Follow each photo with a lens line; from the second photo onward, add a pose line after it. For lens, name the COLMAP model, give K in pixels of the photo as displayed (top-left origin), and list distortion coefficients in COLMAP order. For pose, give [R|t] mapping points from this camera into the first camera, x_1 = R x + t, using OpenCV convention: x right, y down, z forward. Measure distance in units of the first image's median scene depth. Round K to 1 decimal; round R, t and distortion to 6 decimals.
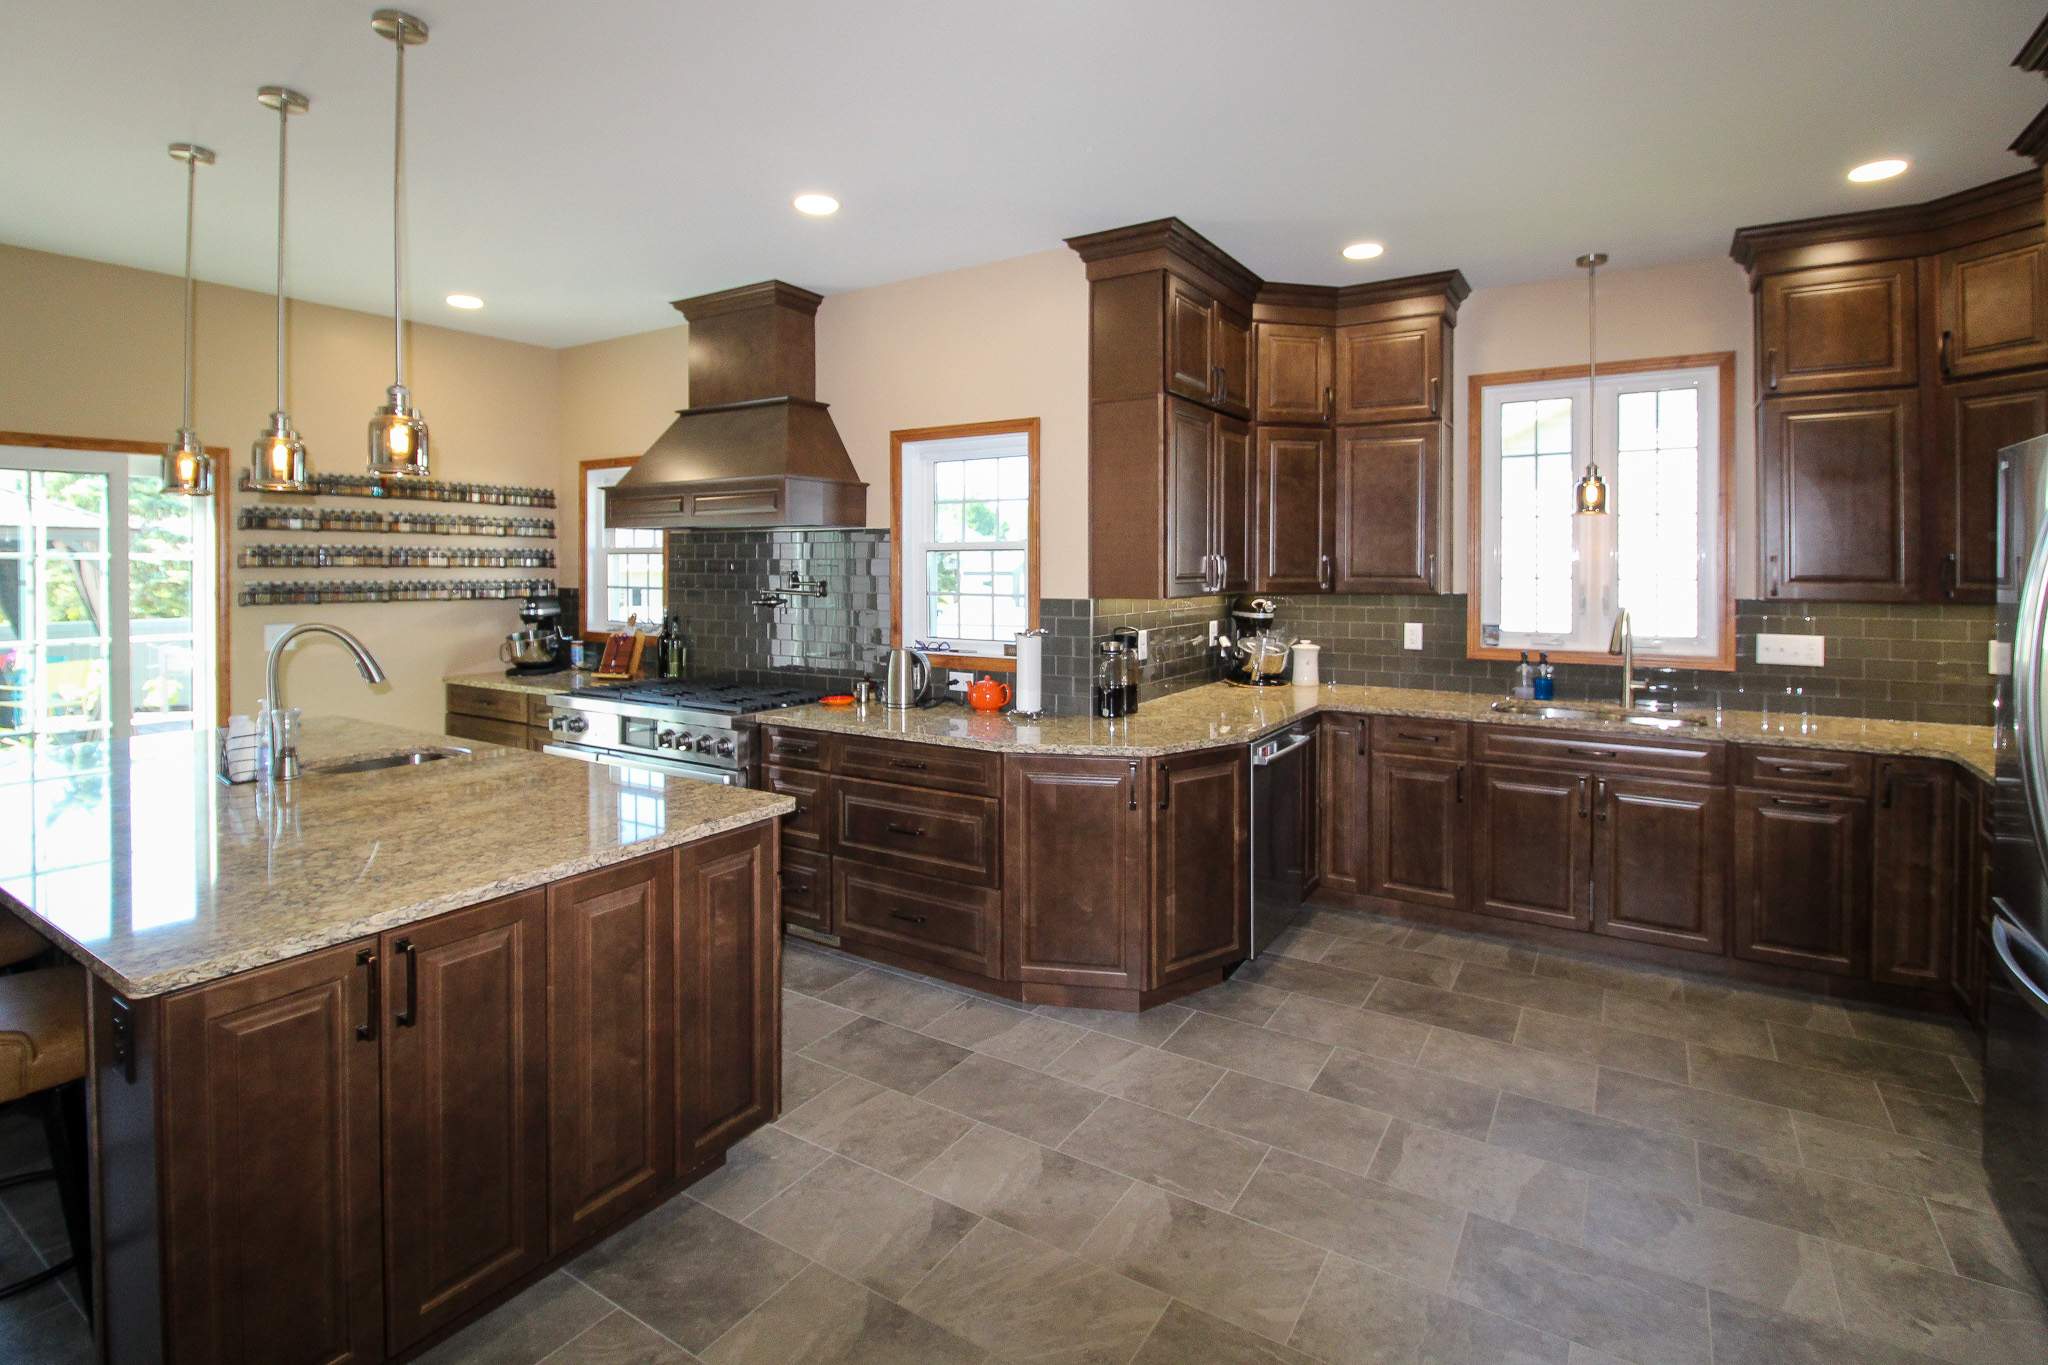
lens RADIAL K [[979.5, 0, 1020.0], [0, 979.5, 576.8], [0, 0, 1]] dist [-0.004509, -0.008142]
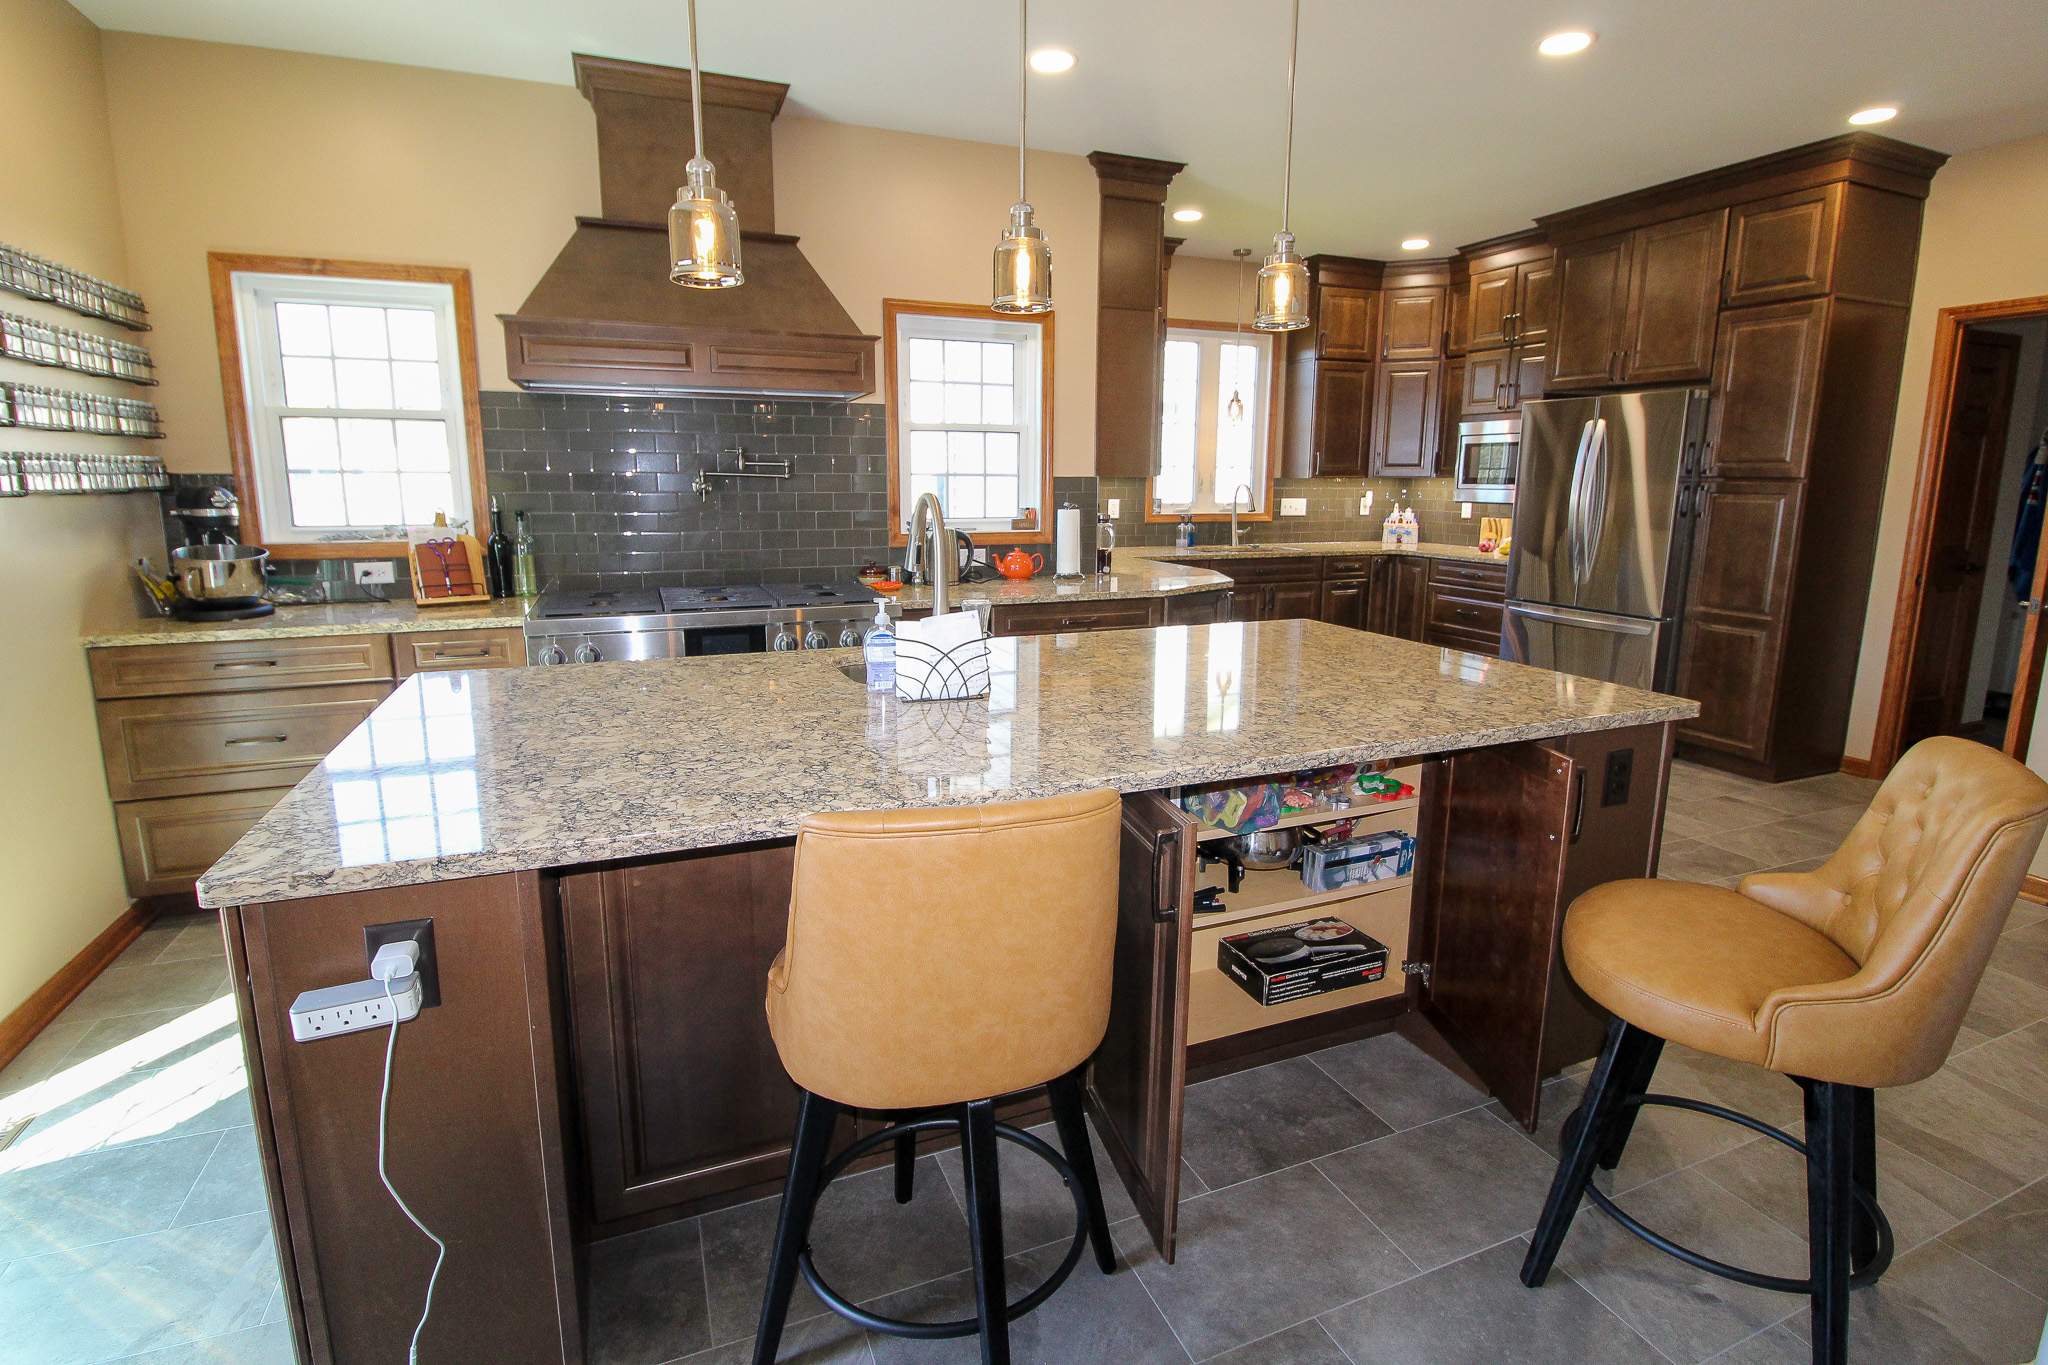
lens RADIAL K [[979.5, 0, 1071.1], [0, 979.5, 664.1], [0, 0, 1]] dist [-0.004509, -0.008142]
pose [[0.548690, -0.155890, 0.821363, -0.920679], [0.007036, 0.983288, 0.181922, 0.029402], [-0.835996, -0.094039, 0.540617, 0.335625]]
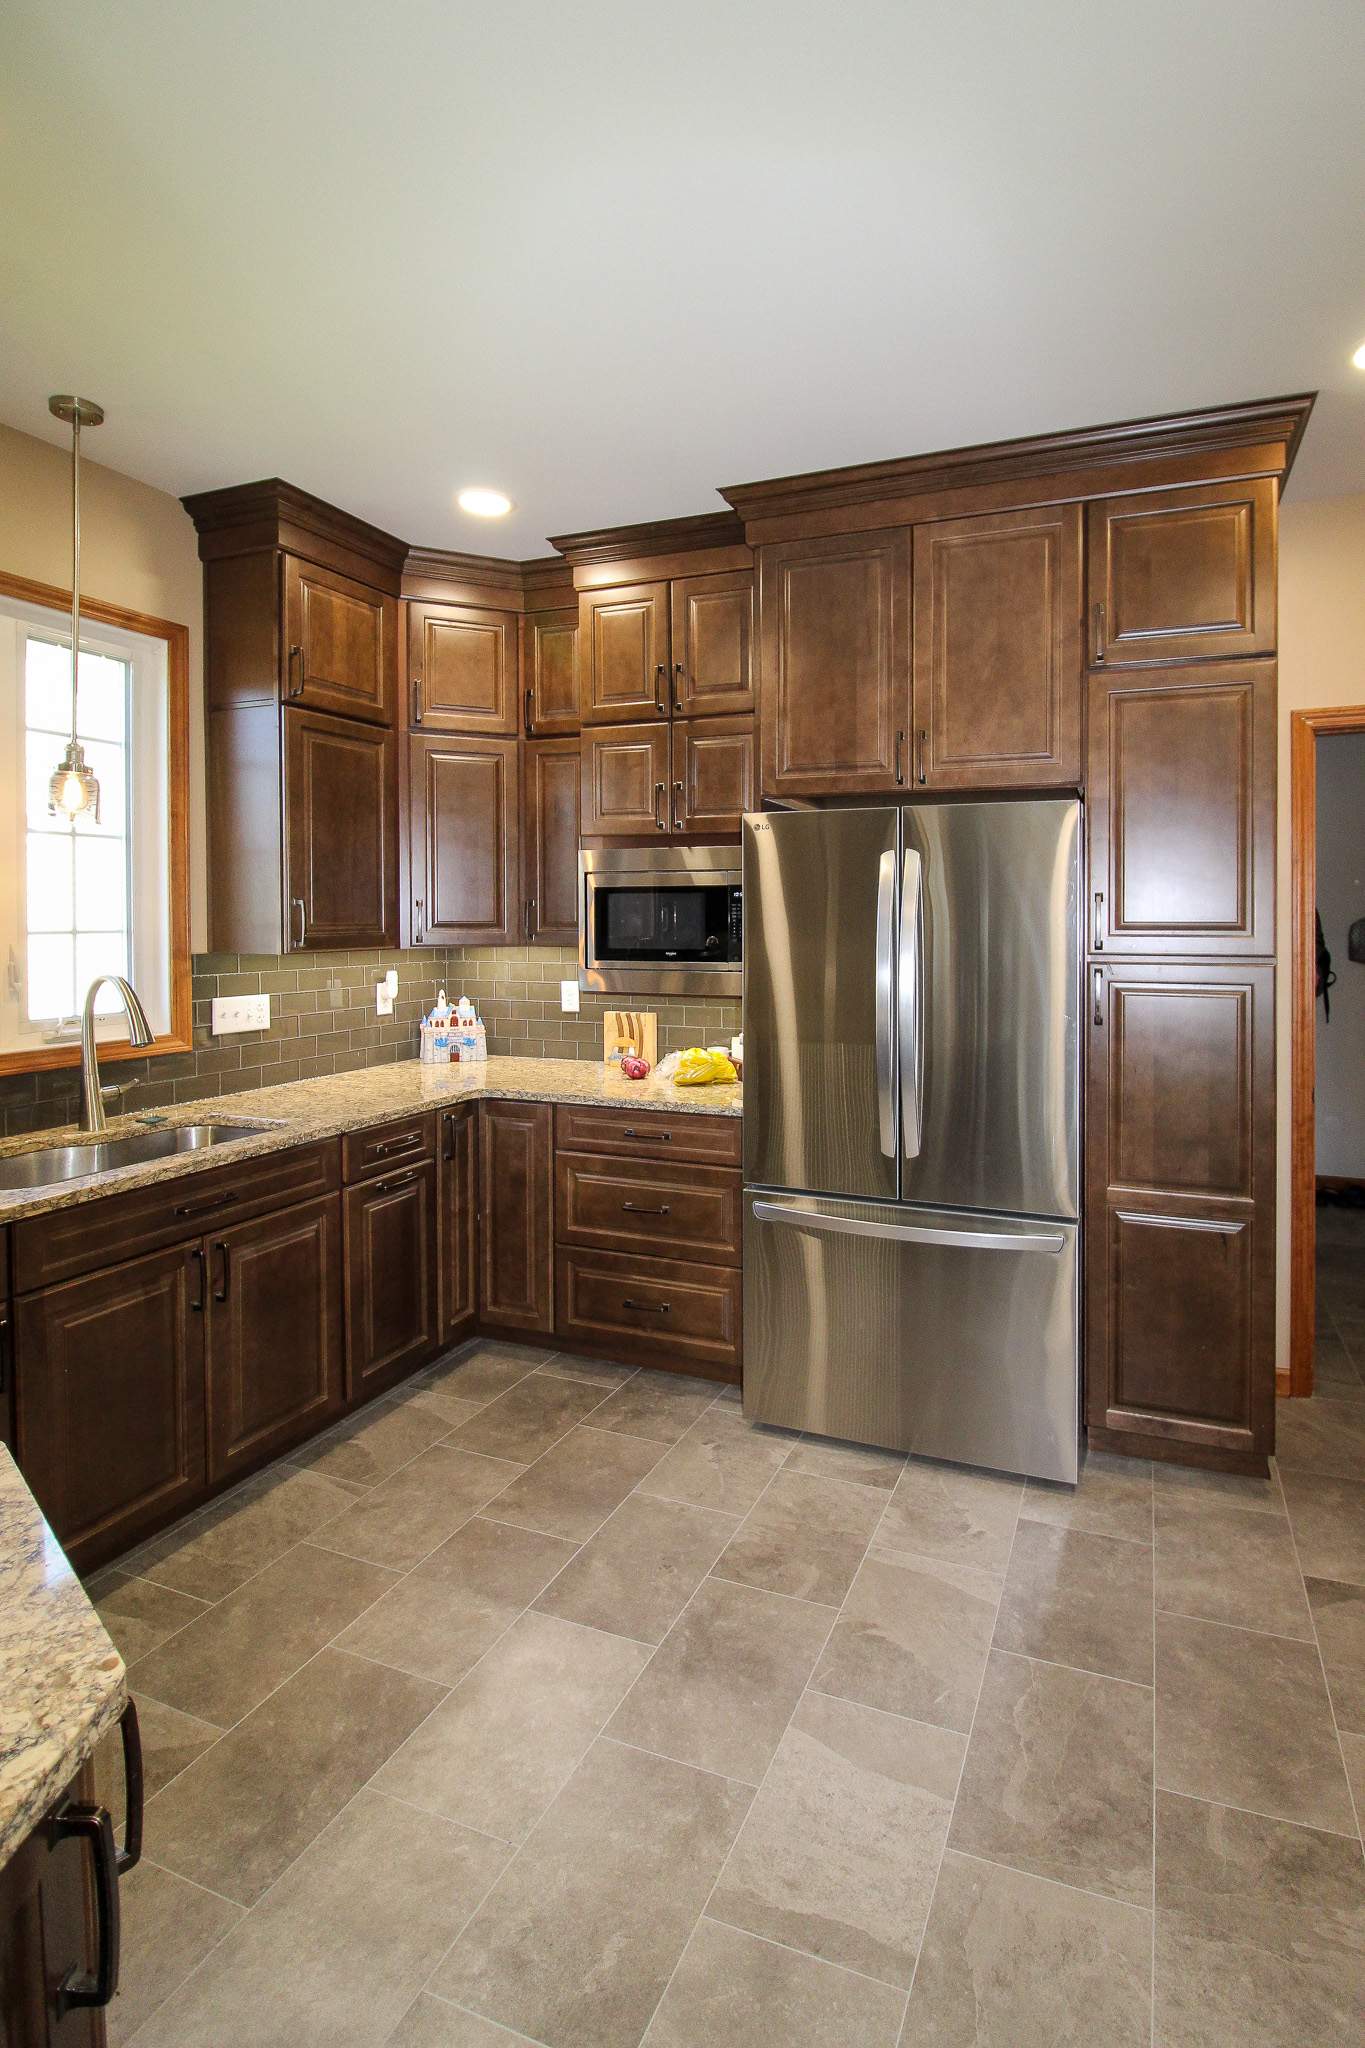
lens RADIAL K [[979.5, 0, 796.5], [0, 979.5, 928.0], [0, 0, 1]] dist [-0.004509, -0.008142]
pose [[-0.202577, -0.013258, 0.979177, -0.101189], [0.011894, 0.999801, 0.015998, -0.004121], [-0.979194, 0.014888, -0.202379, 0.689766]]
